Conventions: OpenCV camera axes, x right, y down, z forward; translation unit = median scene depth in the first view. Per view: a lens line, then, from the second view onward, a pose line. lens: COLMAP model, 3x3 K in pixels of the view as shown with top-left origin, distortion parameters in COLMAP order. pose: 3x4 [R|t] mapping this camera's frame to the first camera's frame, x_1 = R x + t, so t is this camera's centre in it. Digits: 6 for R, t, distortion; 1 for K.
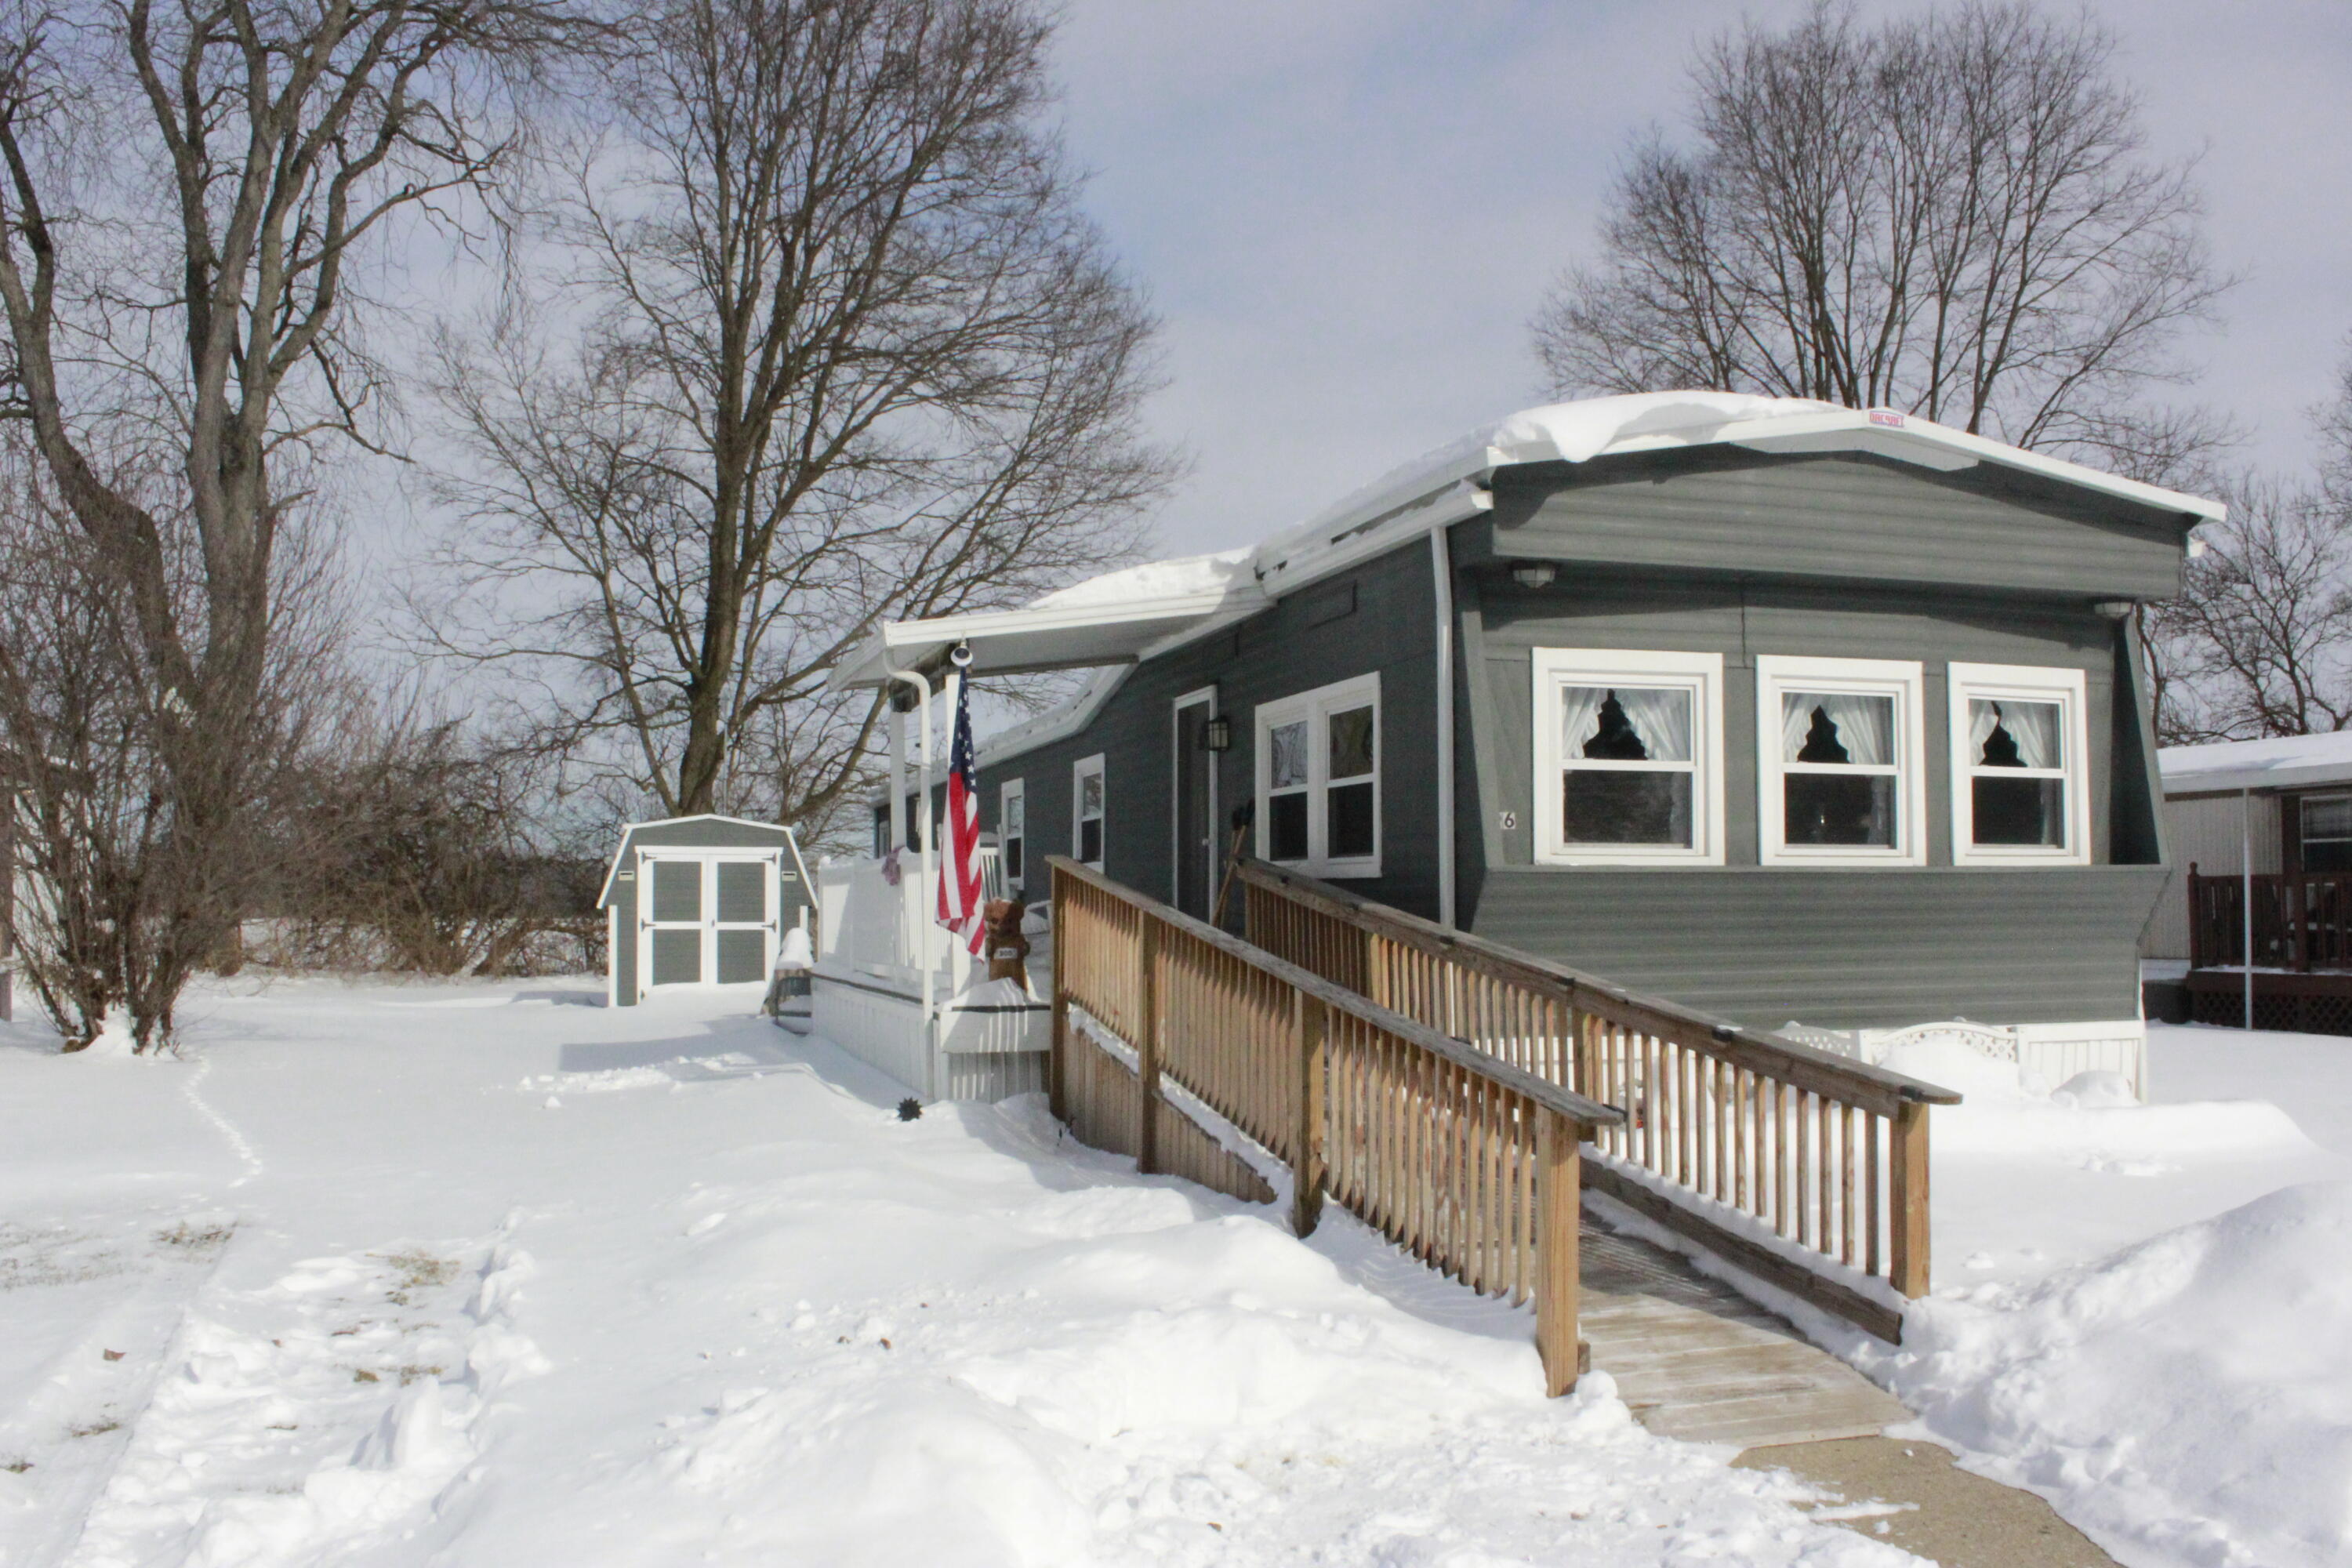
lens RADIAL K [[2088.8, 0, 1176.0], [0, 2088.8, 784.0], [0, 0, 1]] dist [-0.155641, 0.134015]
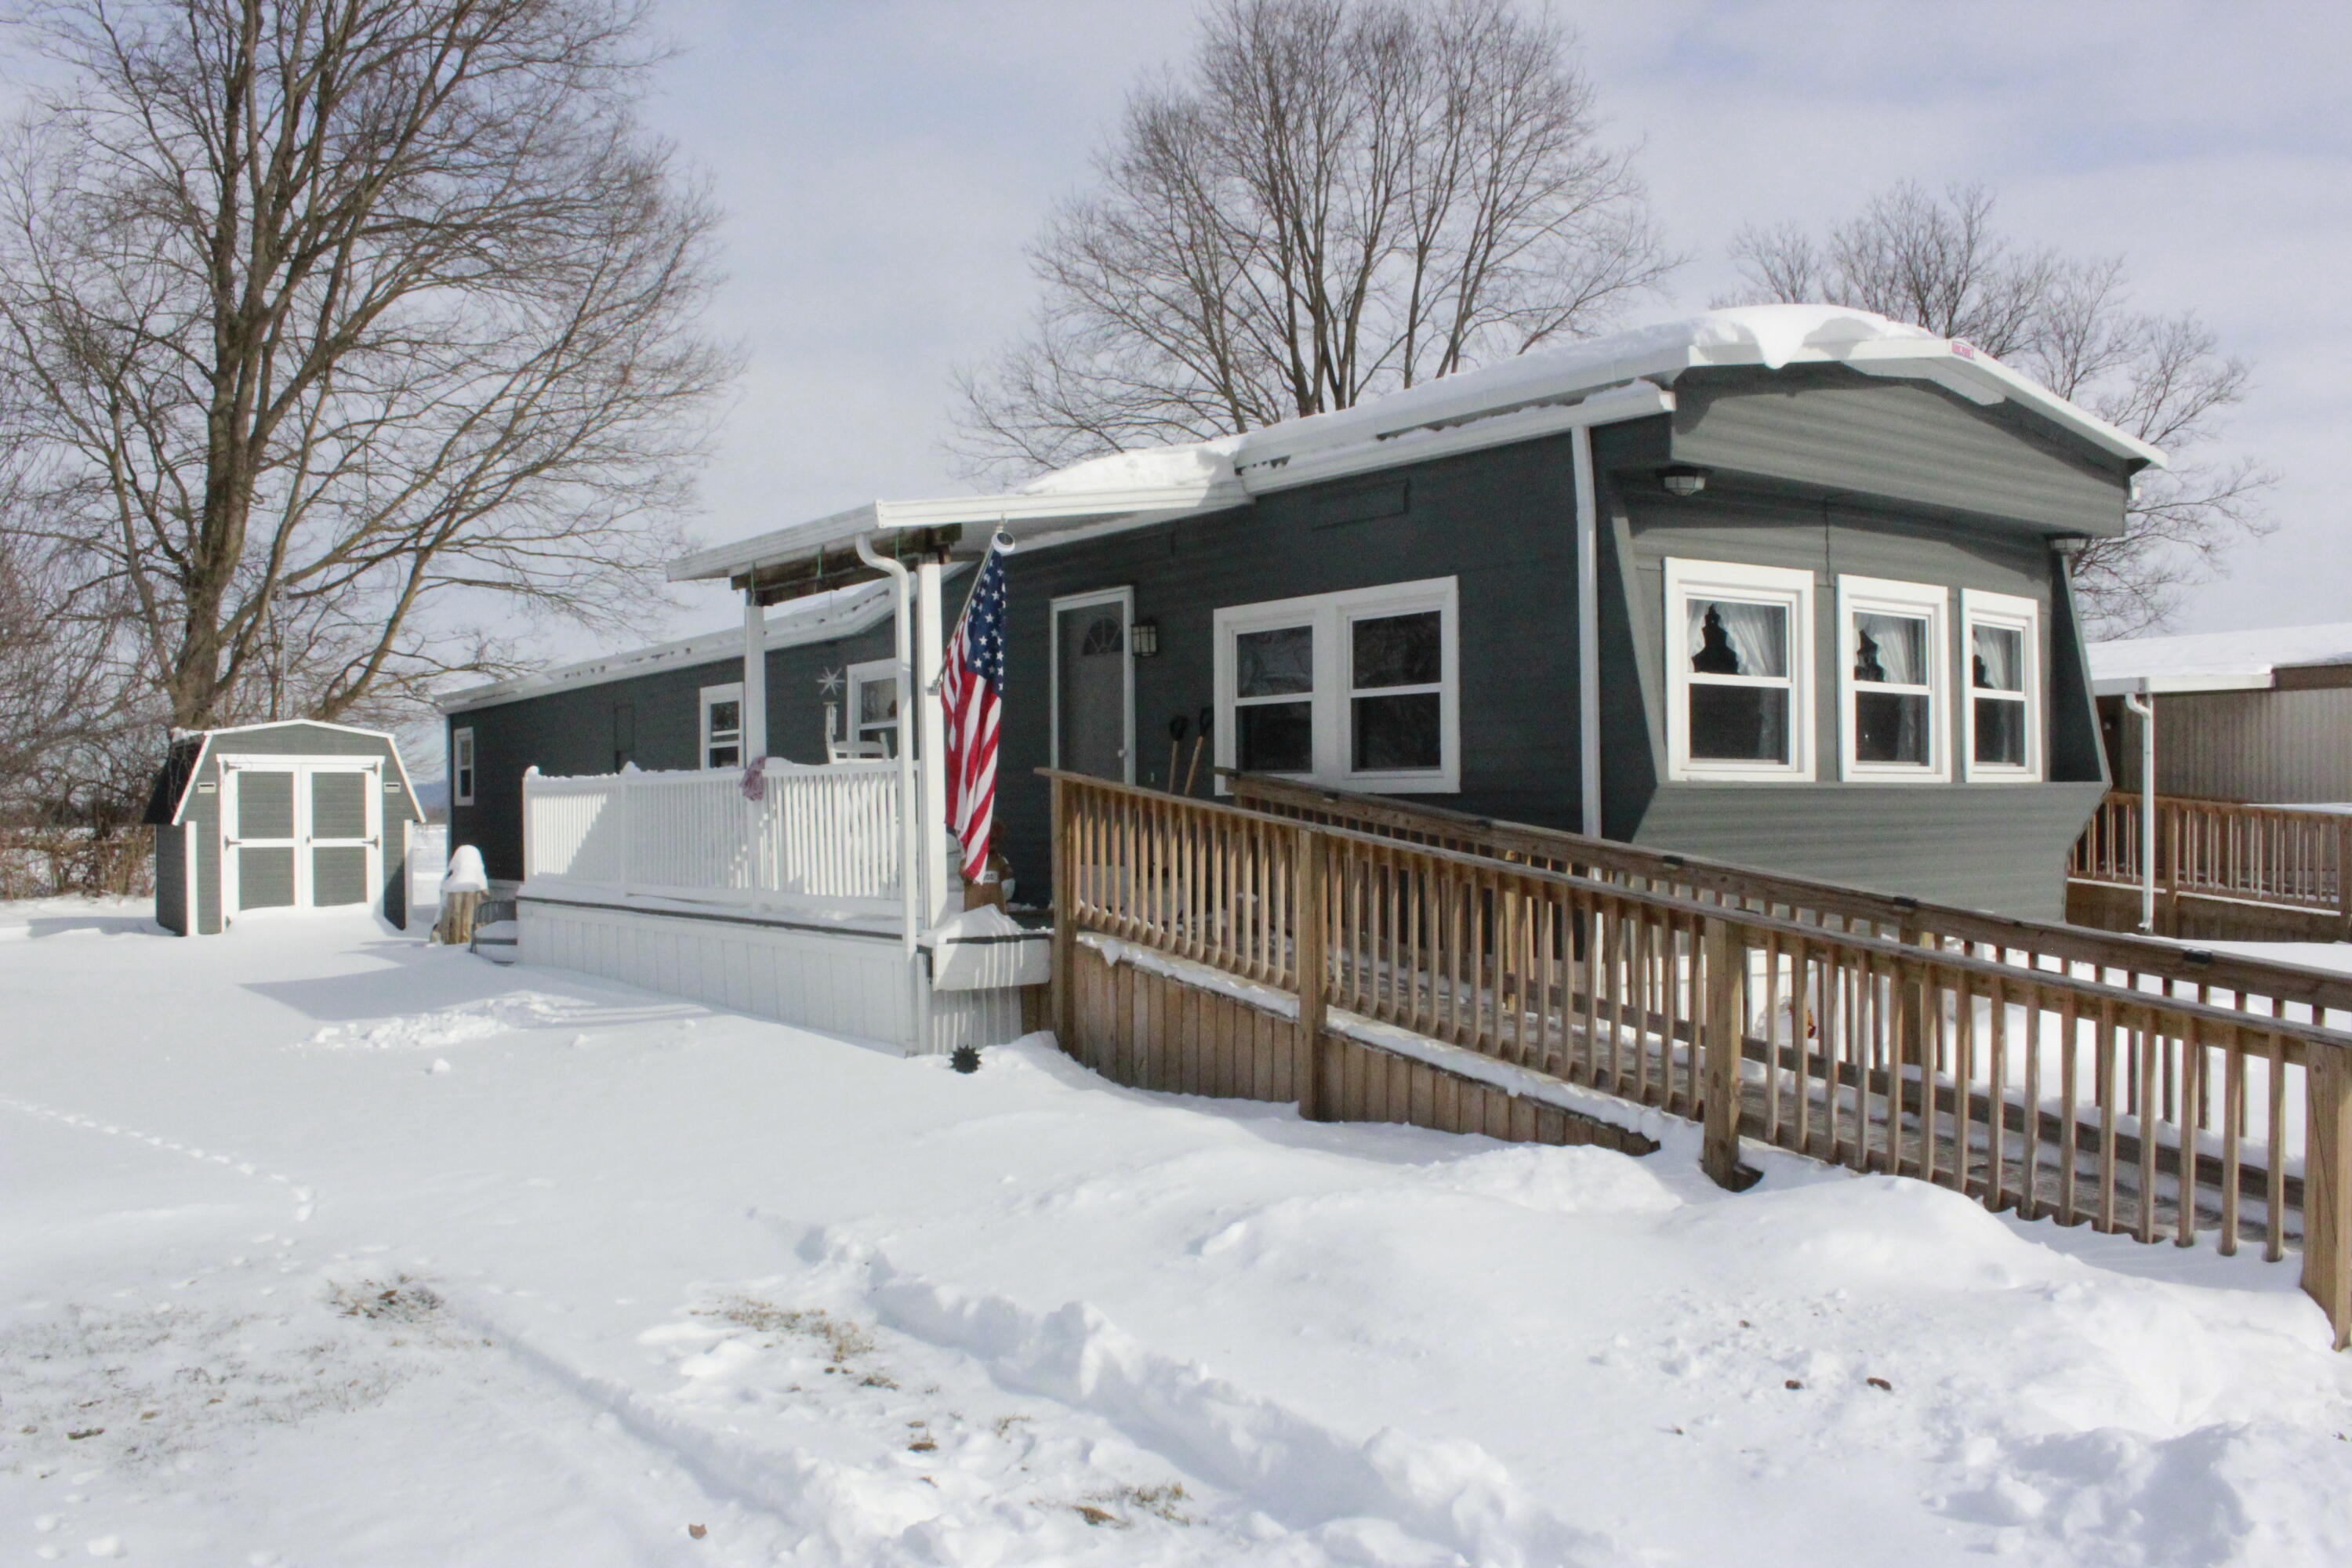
lens RADIAL K [[1968.9, 0, 1176.0], [0, 1968.9, 784.0], [0, 0, 1]] dist [-0.170045, 0.181690]
pose [[0.943359, -0.000228, 0.331773, -0.285682], [-0.014568, 0.999007, 0.042107, 0.004344], [-0.331453, -0.044556, 0.942419, 0.176874]]
